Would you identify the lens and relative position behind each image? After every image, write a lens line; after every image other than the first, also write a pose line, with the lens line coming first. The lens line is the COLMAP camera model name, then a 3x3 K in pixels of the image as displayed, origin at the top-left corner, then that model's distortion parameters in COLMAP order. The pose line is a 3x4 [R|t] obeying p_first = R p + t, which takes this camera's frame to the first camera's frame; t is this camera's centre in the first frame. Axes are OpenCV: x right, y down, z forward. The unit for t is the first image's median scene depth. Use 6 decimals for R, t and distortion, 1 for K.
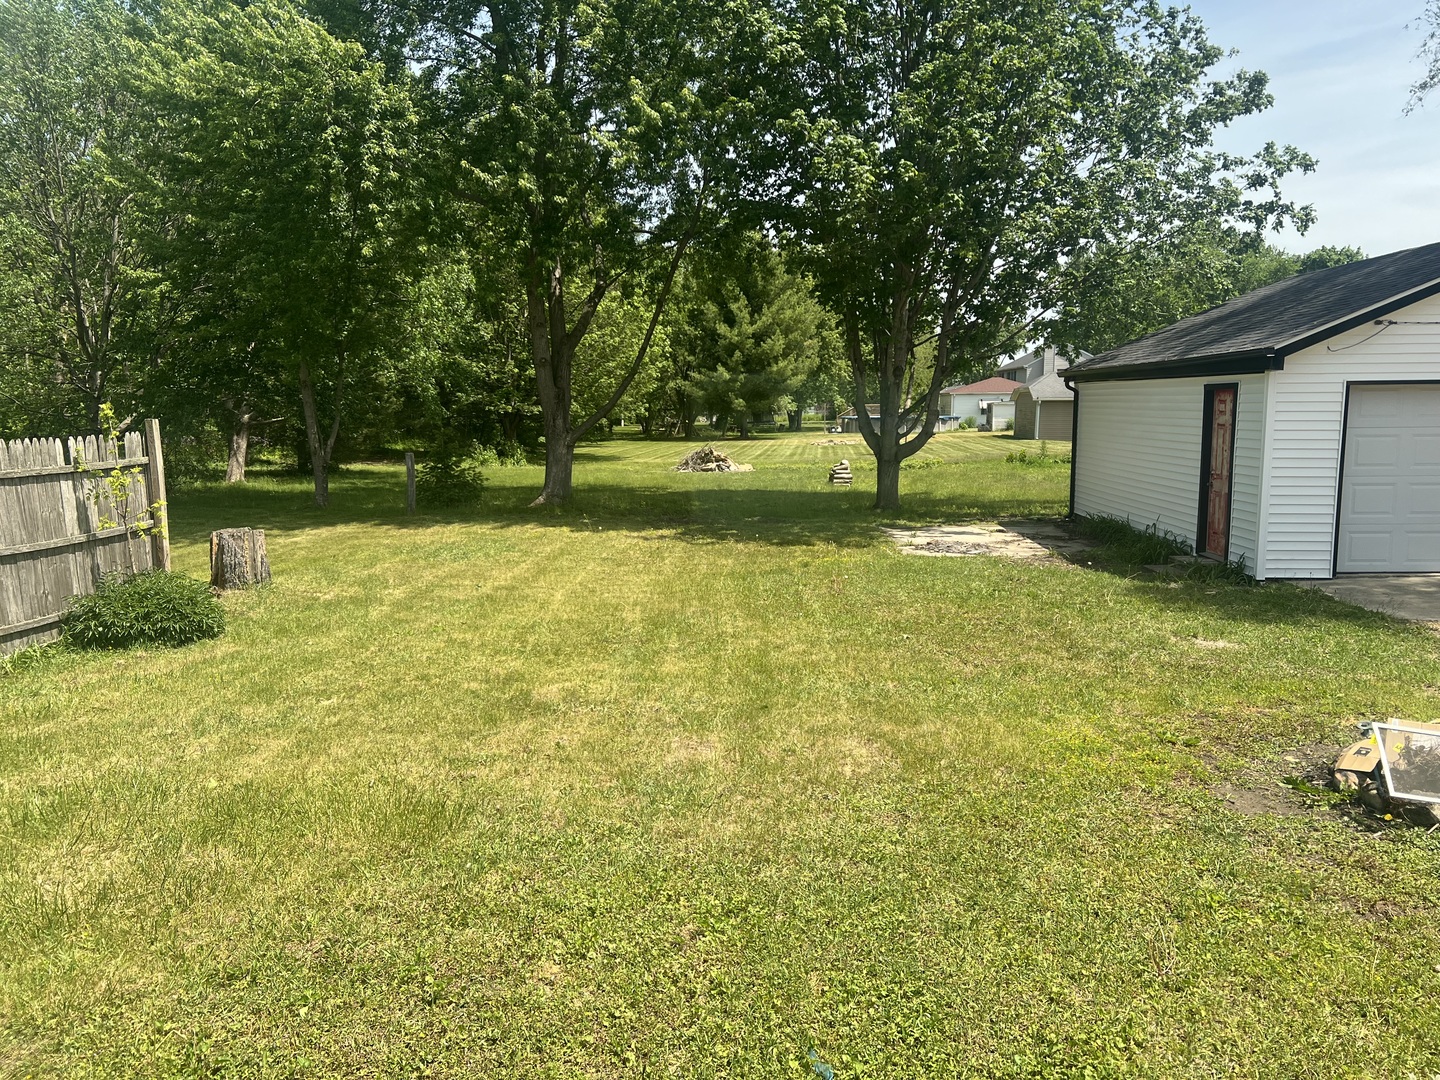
lens RADIAL K [[1088.0, 0, 714.2], [0, 1088.0, 539.1], [0, 0, 1]] dist [0.056935, -0.060665]
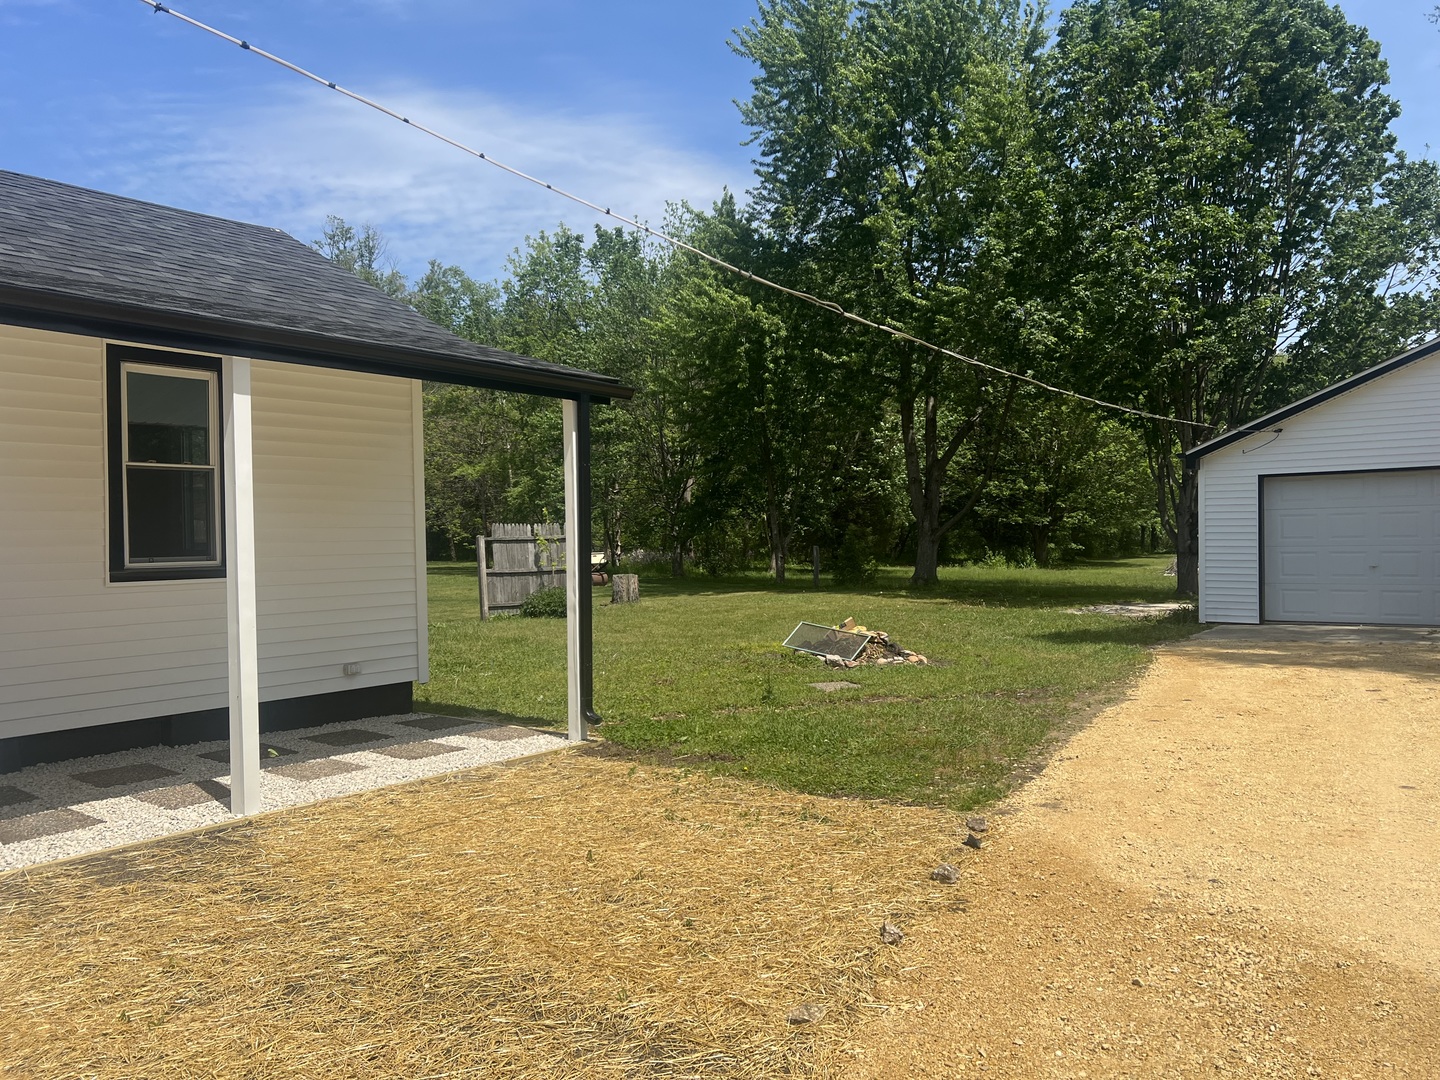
lens RADIAL K [[1088.0, 0, 712.4], [0, 1088.0, 552.5], [0, 0, 1]] dist [0.056935, -0.060665]
pose [[0.811779, 0.003253, -0.583956, 0.878250], [-0.061087, 0.994971, -0.079377, 0.104725], [0.580761, 0.100108, 0.807896, -0.491063]]
